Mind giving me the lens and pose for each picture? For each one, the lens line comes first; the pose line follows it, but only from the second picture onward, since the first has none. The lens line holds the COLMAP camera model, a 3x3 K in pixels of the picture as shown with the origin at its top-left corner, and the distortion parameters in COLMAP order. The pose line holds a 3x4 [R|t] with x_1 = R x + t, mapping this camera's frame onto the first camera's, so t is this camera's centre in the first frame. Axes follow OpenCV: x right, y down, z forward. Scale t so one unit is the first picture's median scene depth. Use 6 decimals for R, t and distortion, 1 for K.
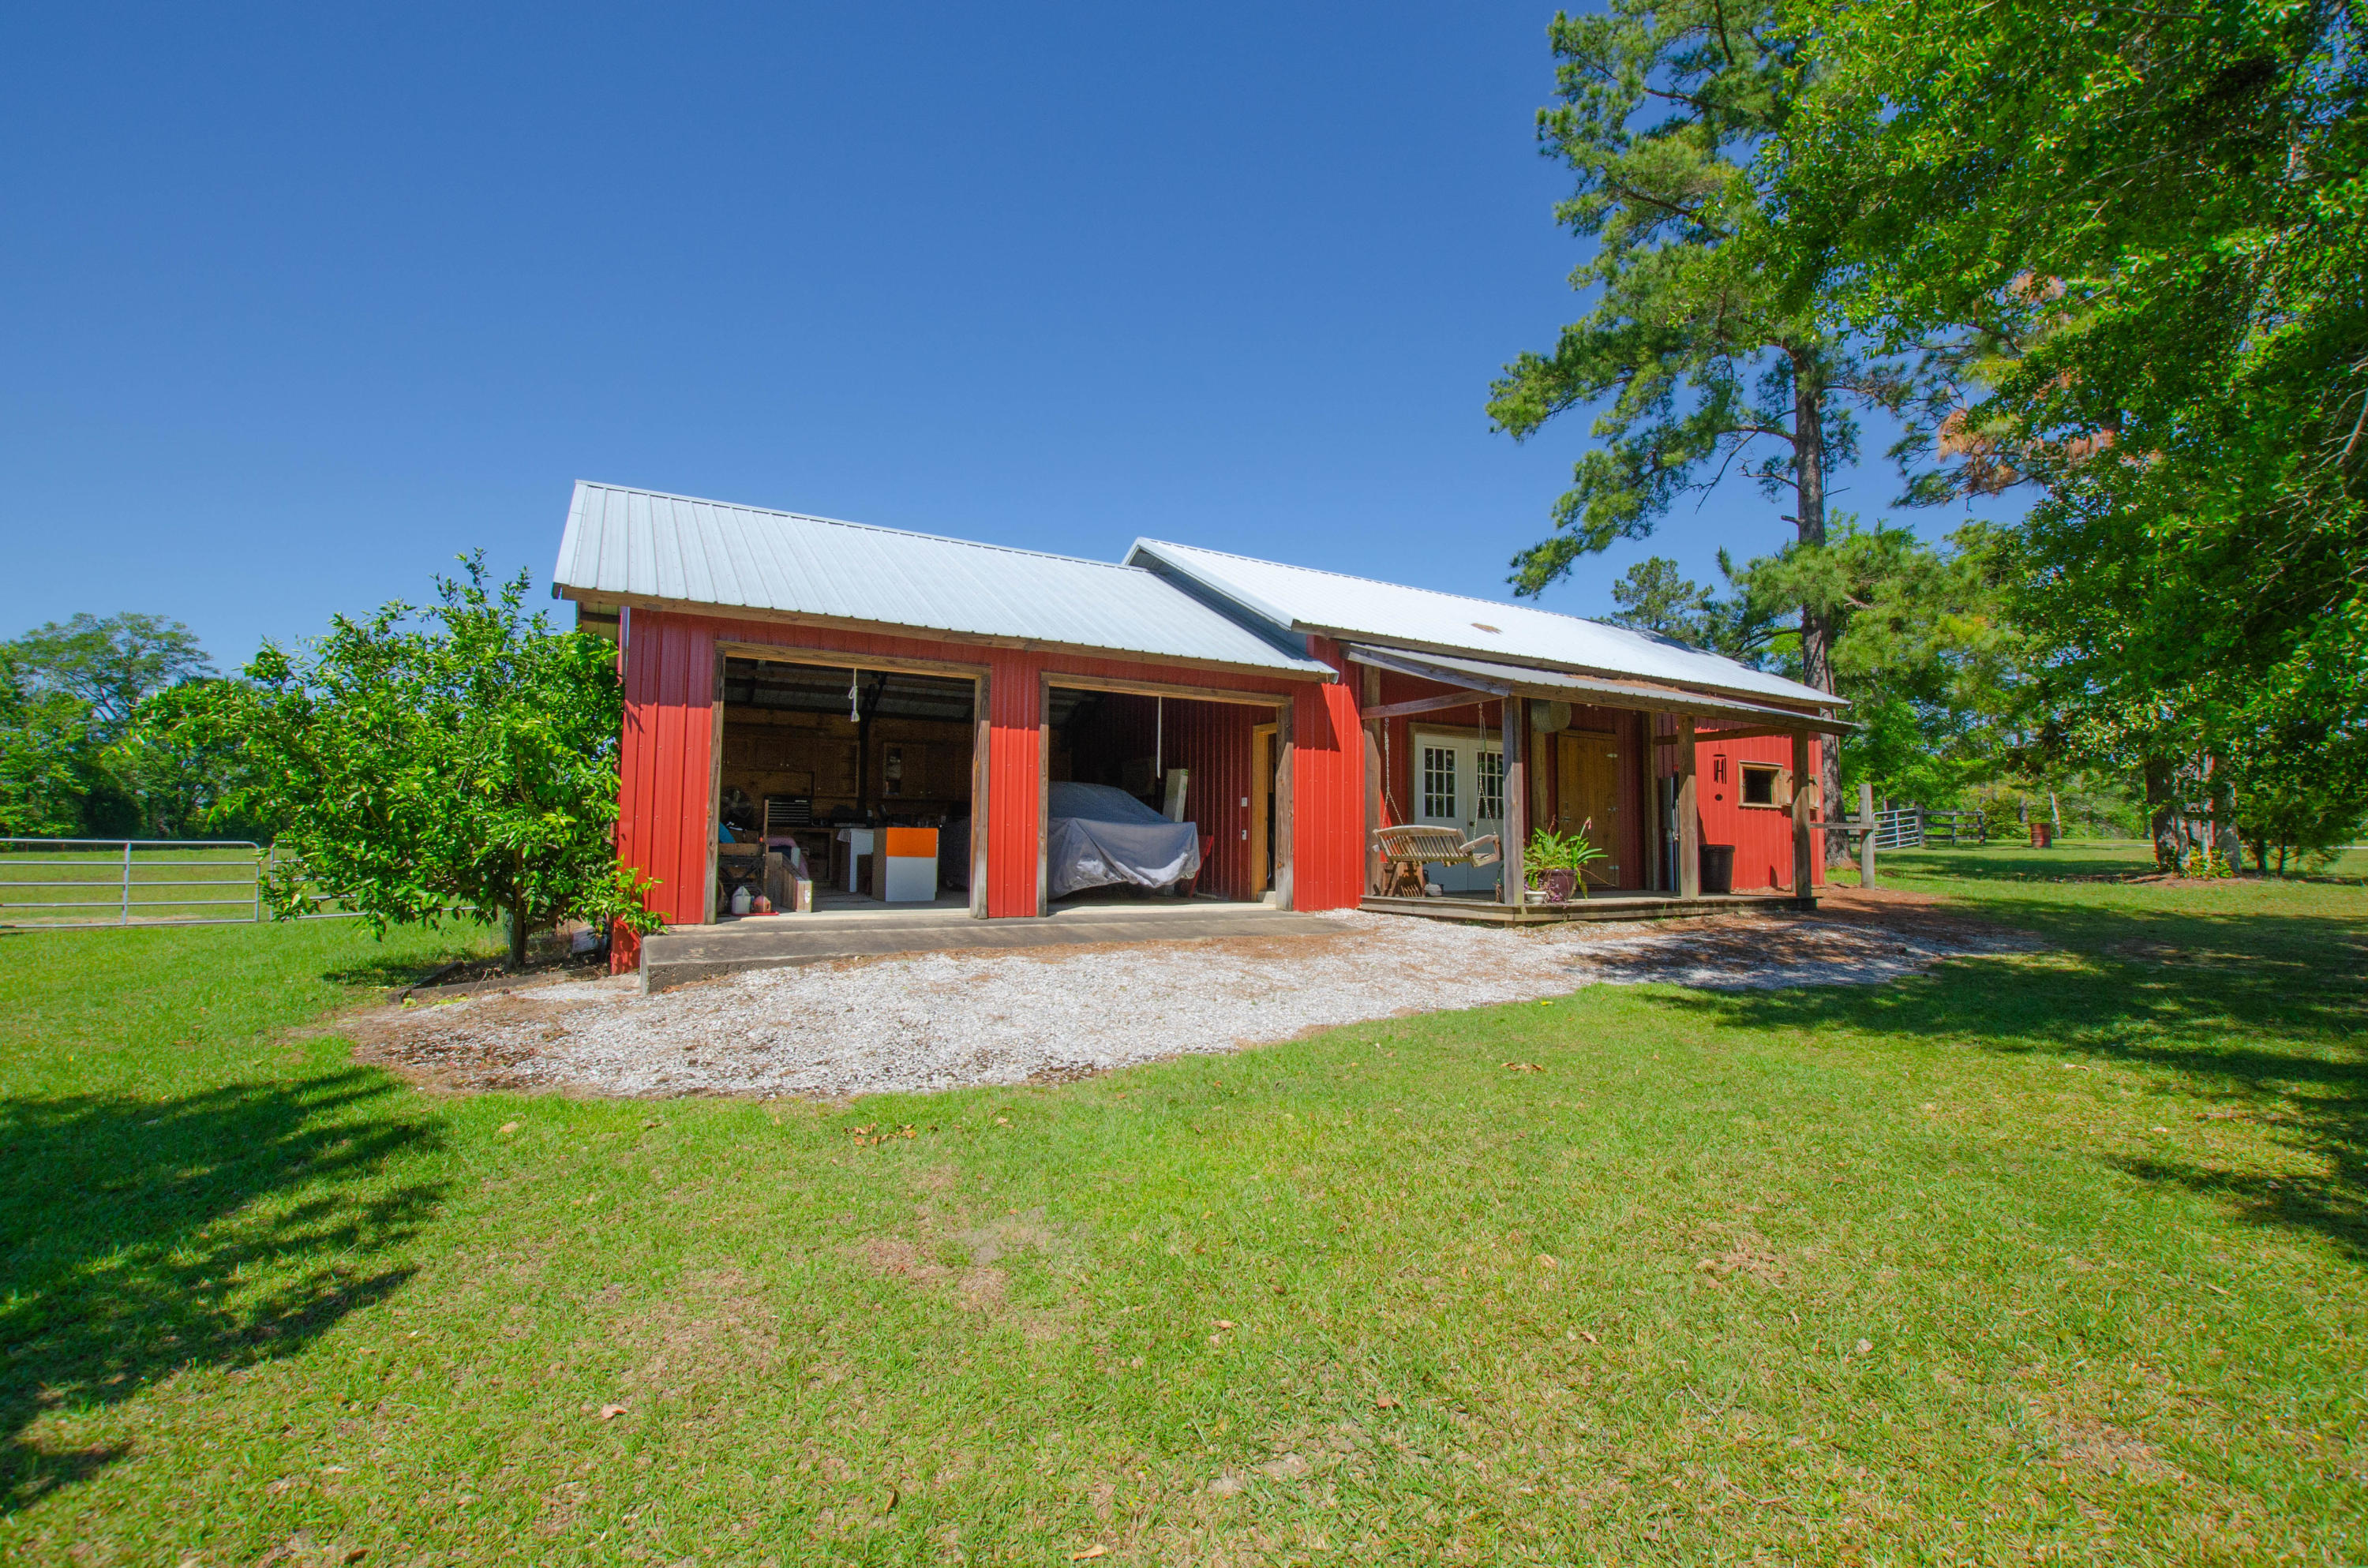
lens RADIAL K [[1052.4, 0, 1202.4], [0, 1052.4, 778.8], [0, 0, 1]] dist [-0.024415, 0.001181]
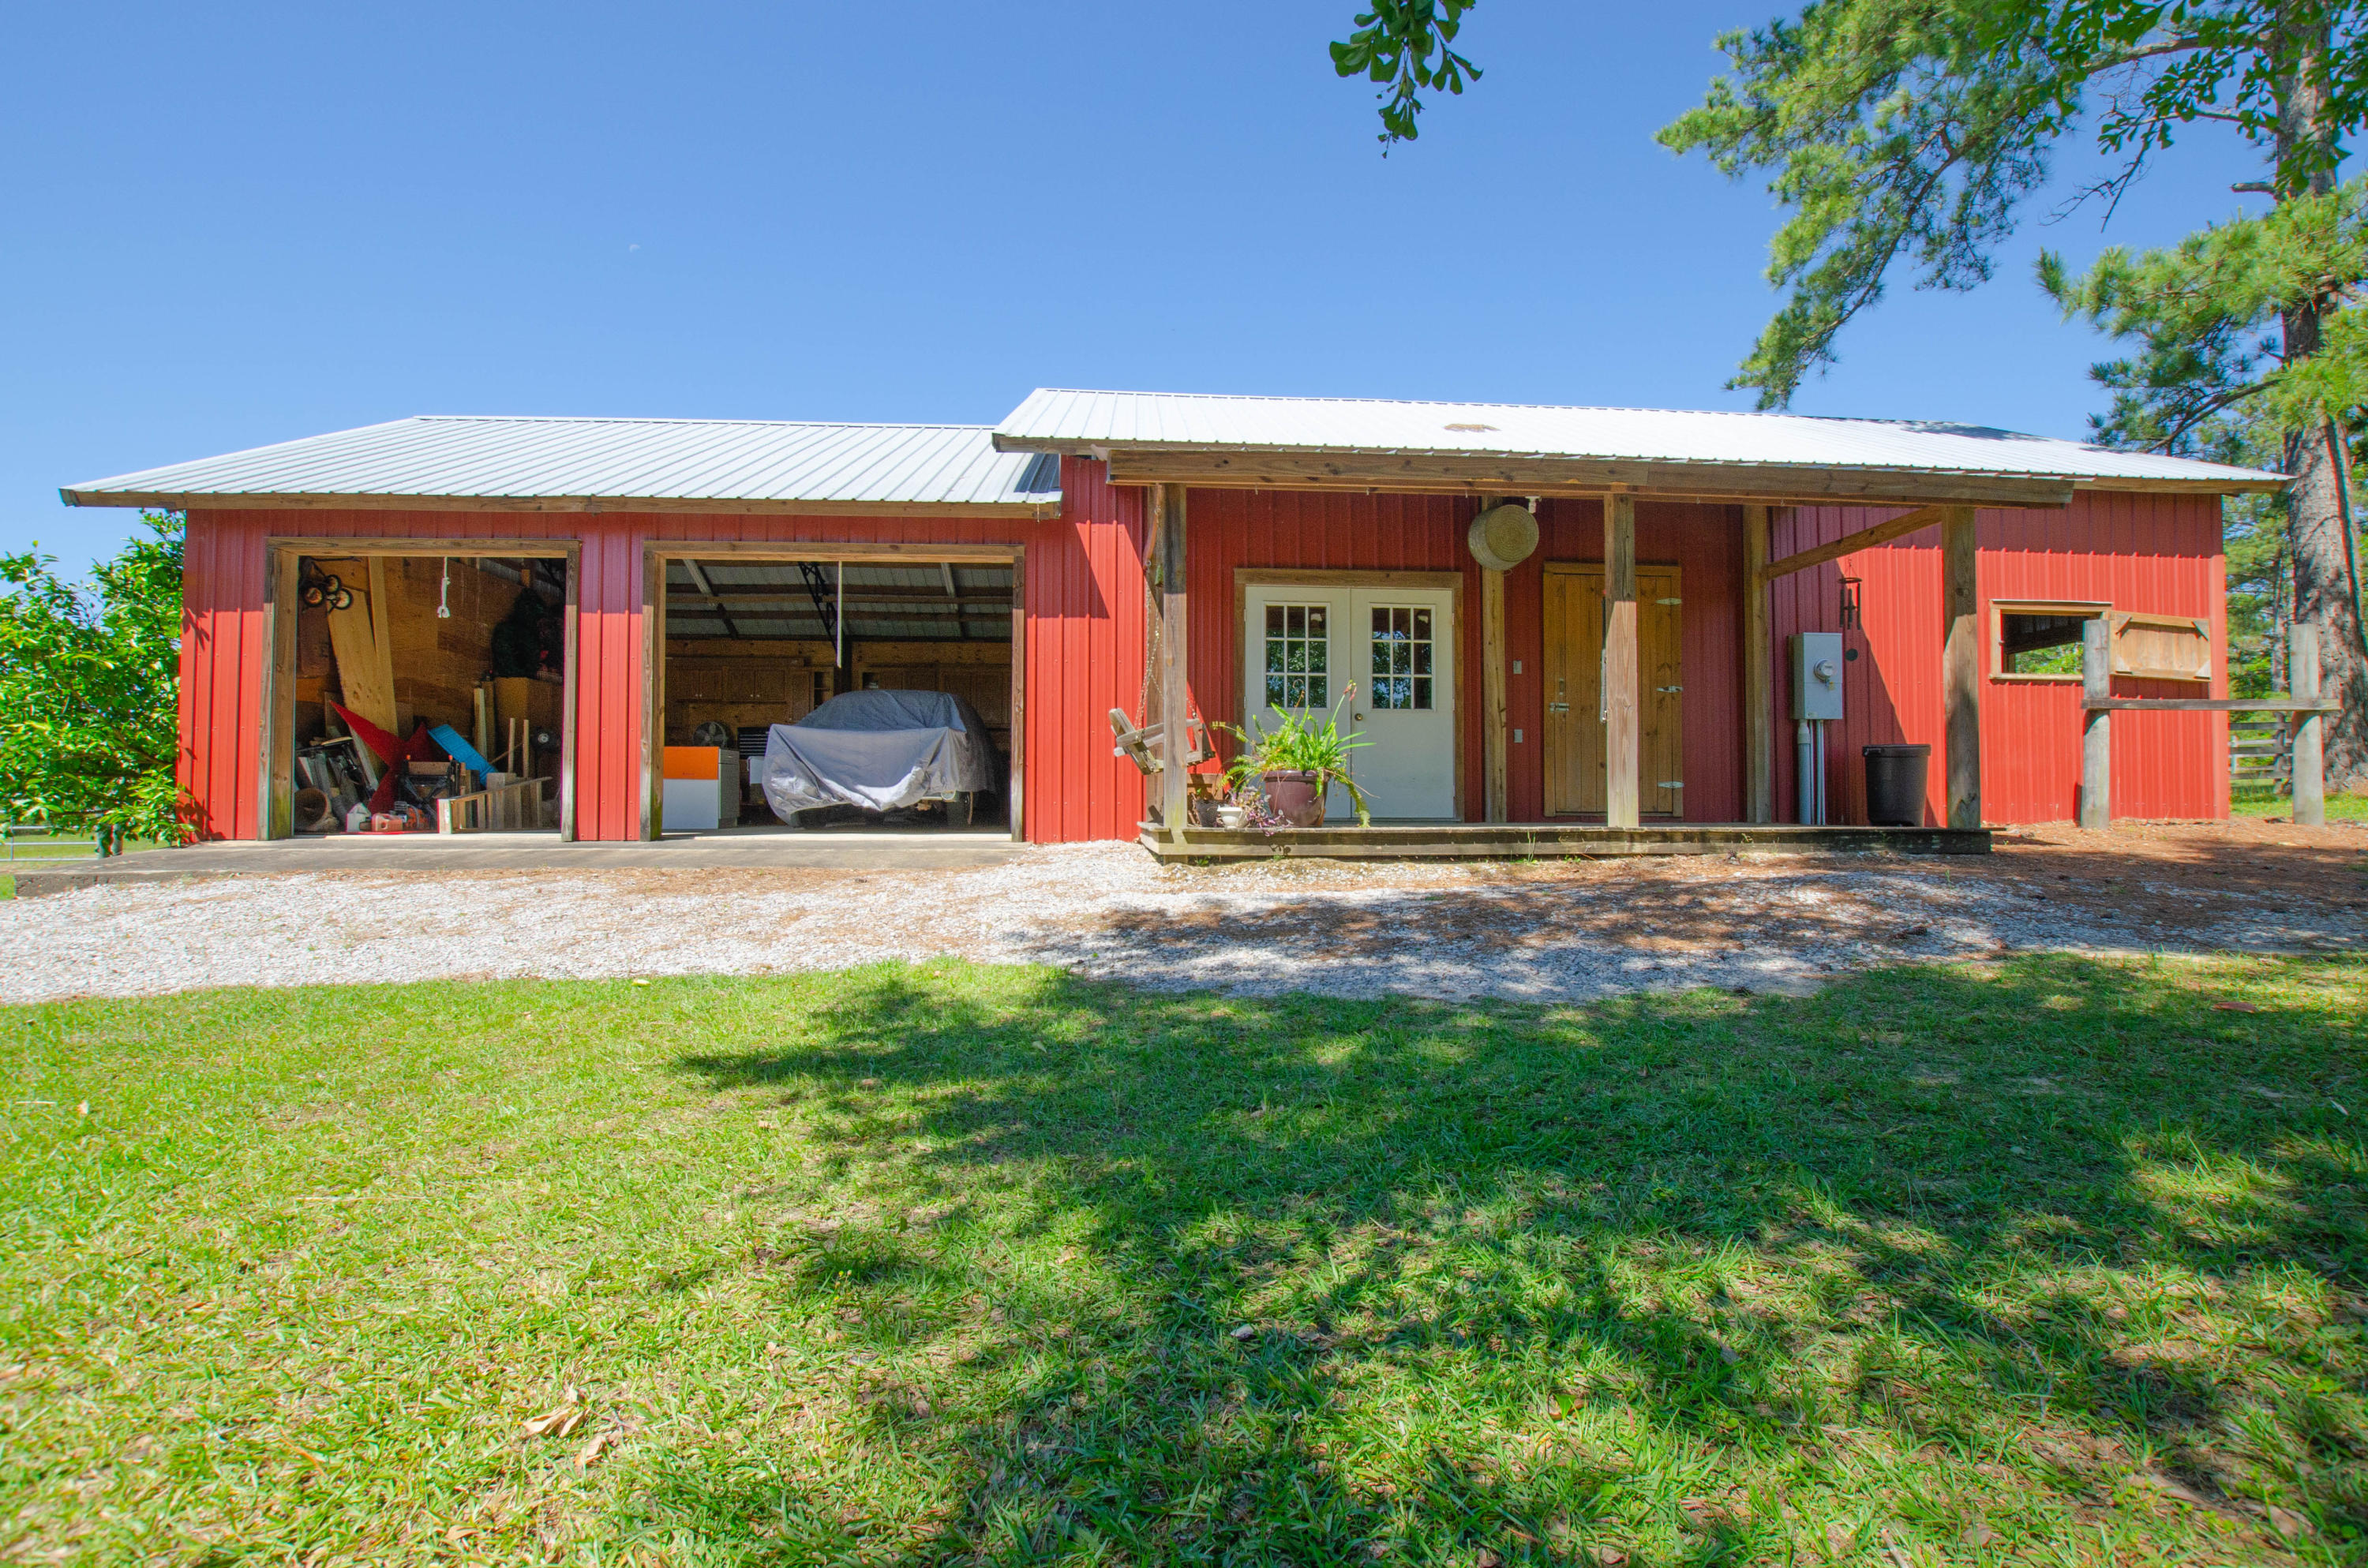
lens RADIAL K [[1052.4, 0, 1175.2], [0, 1052.4, 782.3], [0, 0, 1]] dist [-0.024415, 0.001181]
pose [[0.893910, -0.018381, -0.447870, 0.468198], [0.036760, 0.998799, 0.032377, 0.060724], [0.446737, -0.045406, 0.893512, 0.376541]]
